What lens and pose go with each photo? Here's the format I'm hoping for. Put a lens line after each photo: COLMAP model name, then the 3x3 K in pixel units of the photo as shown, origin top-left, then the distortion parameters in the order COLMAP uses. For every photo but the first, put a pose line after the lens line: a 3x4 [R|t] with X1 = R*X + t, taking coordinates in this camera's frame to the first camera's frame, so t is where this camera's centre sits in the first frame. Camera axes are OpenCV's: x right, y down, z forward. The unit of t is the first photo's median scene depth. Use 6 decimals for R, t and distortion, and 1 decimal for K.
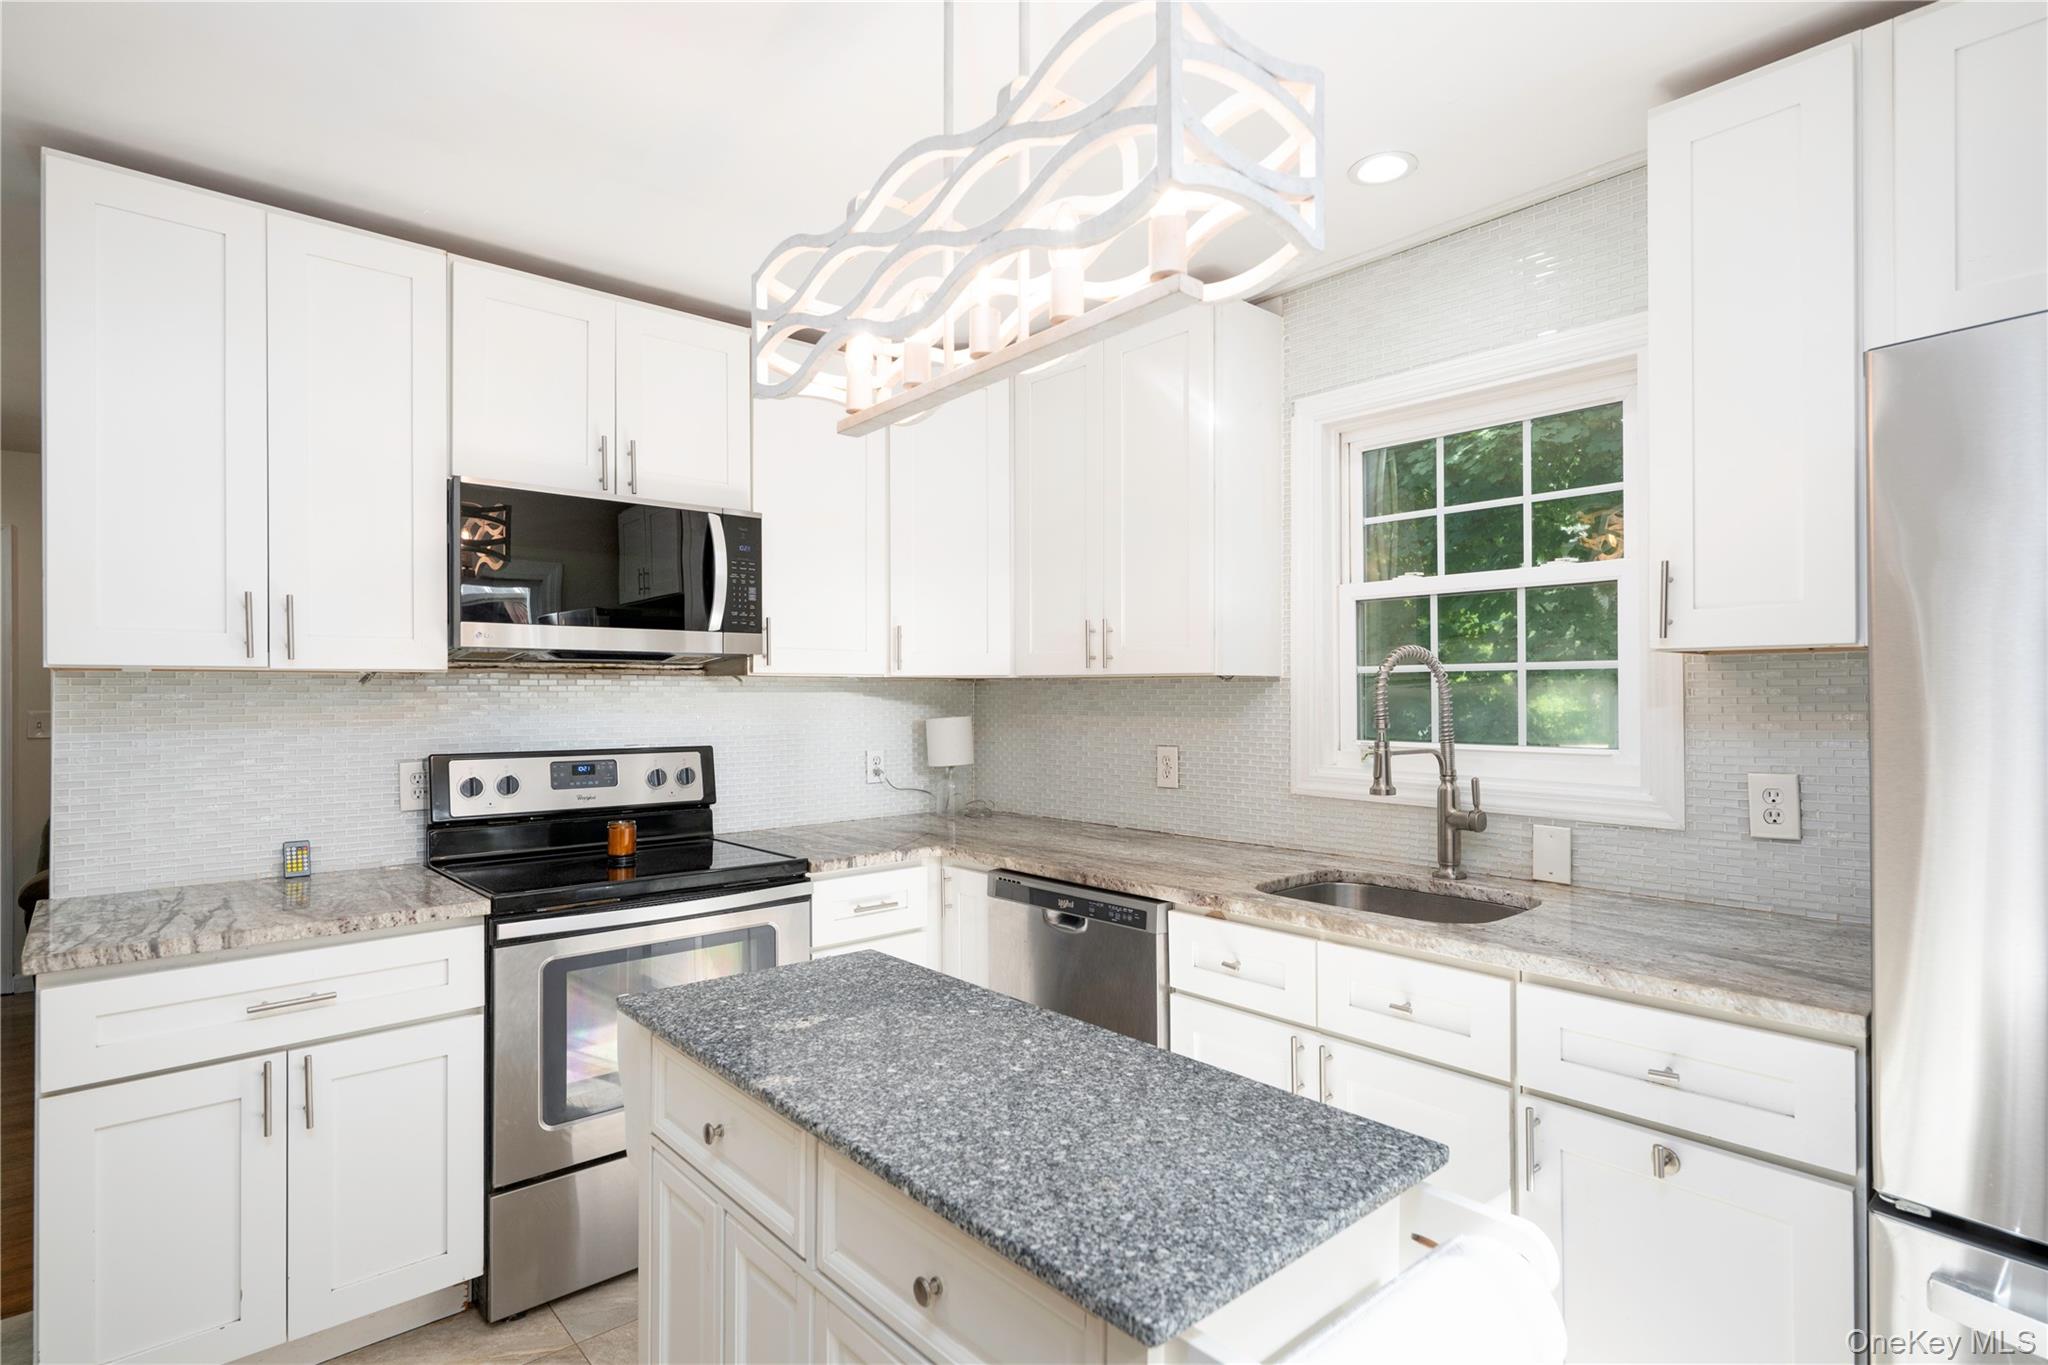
lens RADIAL K [[1014.8, 0, 1029.6], [0, 1014.8, 681.0], [0, 0, 1]] dist [0.002299, 0.000423]
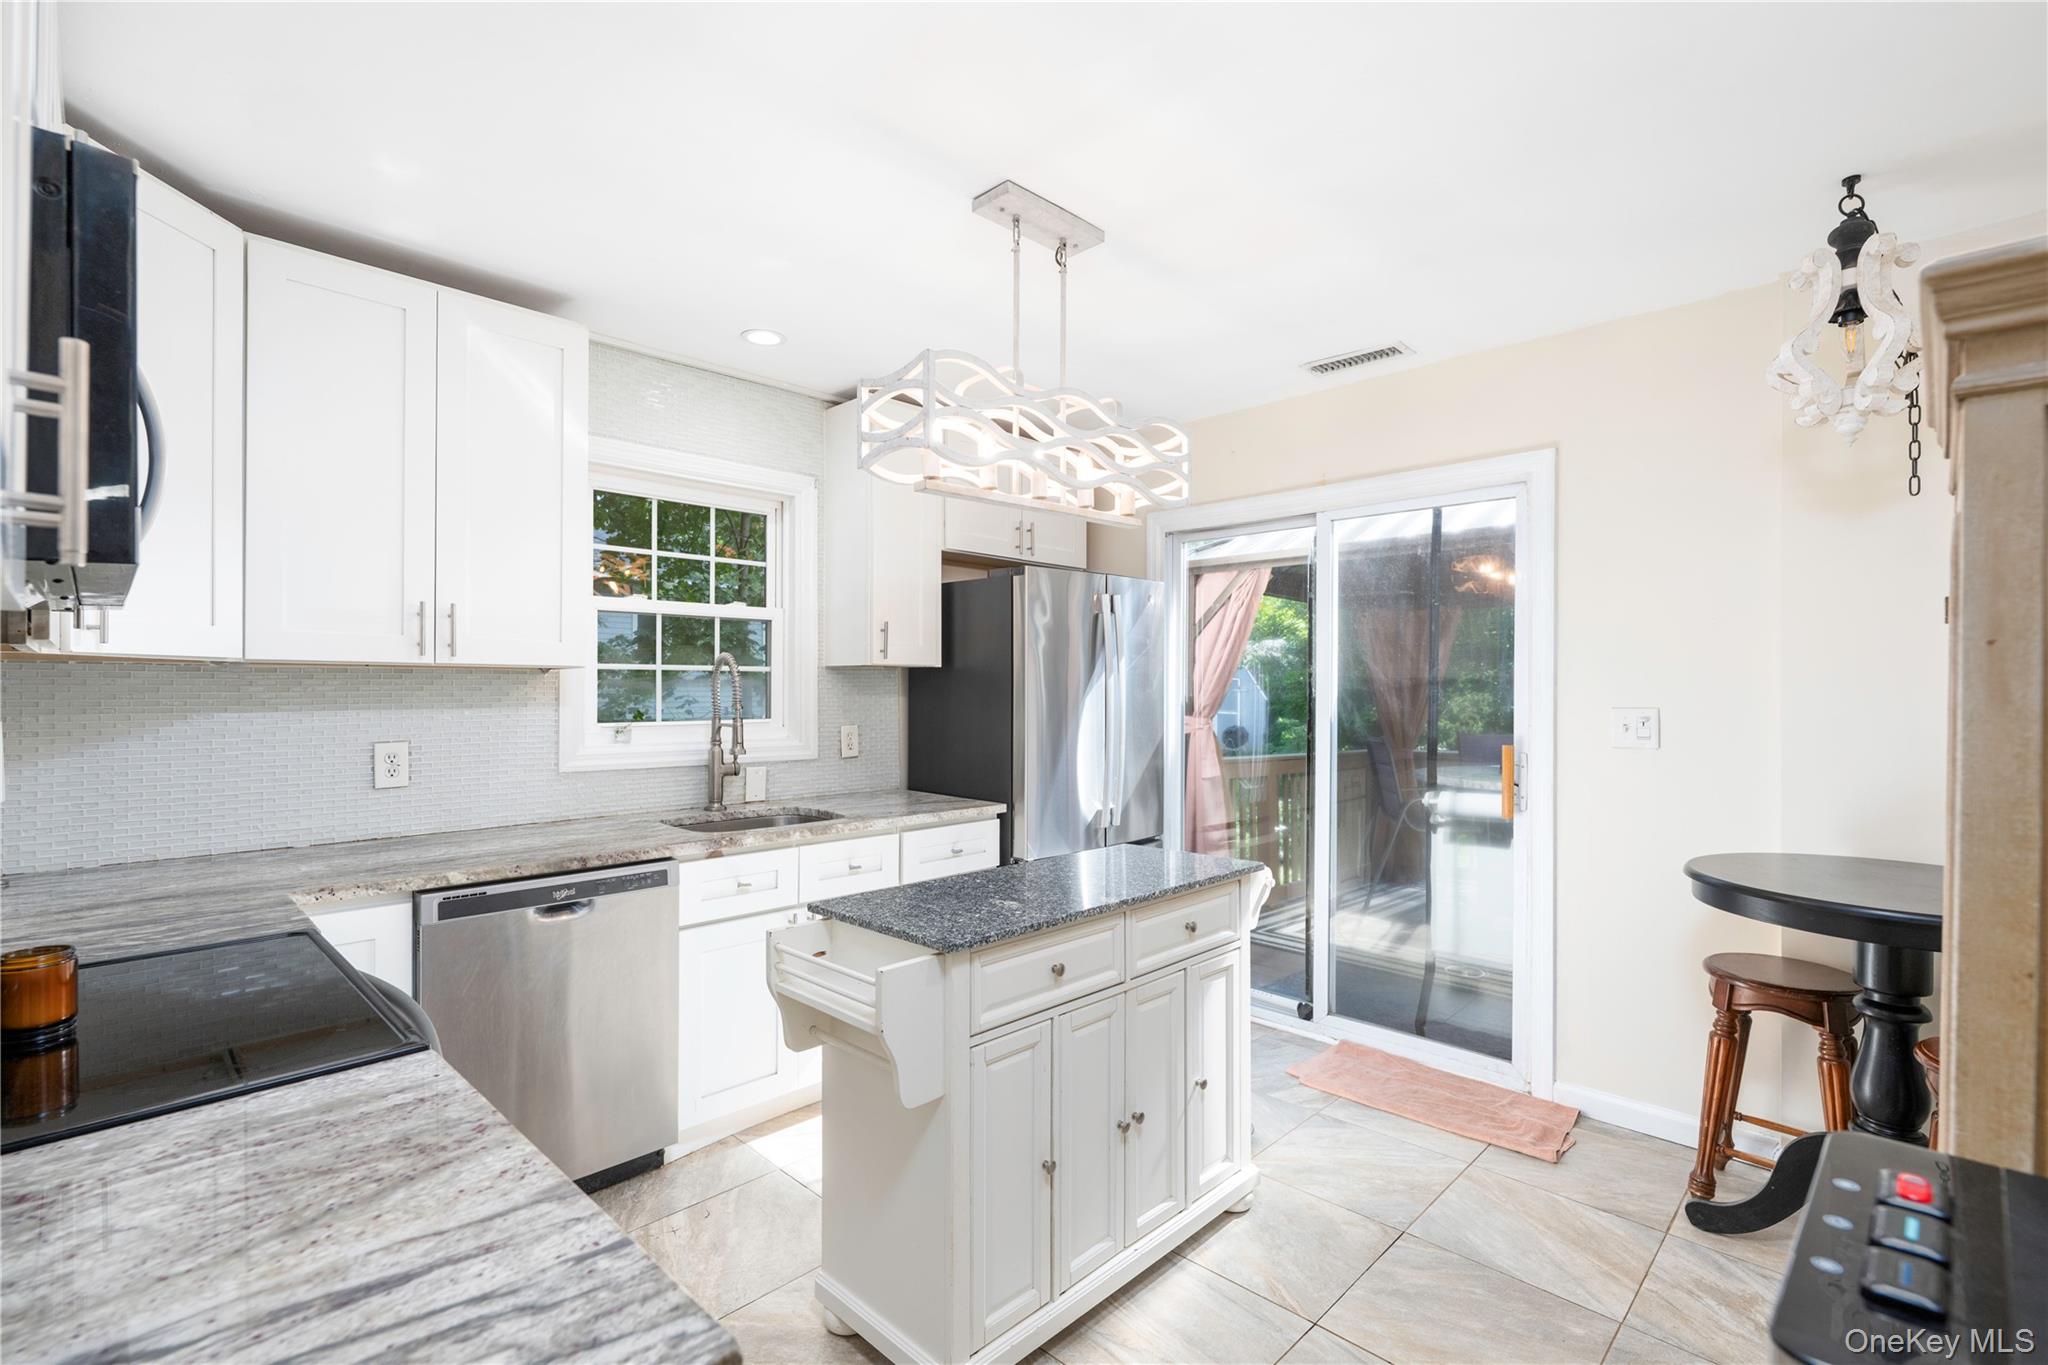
lens RADIAL K [[940.2, 0, 1021.6], [0, 940.2, 690.5], [0, 0, 1]] dist [-0.000483, 0.000109]
pose [[-0.074305, -0.002213, 0.997233, -0.985374], [-0.015696, 0.999876, 0.001049, 0.010189], [-0.997112, -0.015575, -0.074330, 0.654714]]
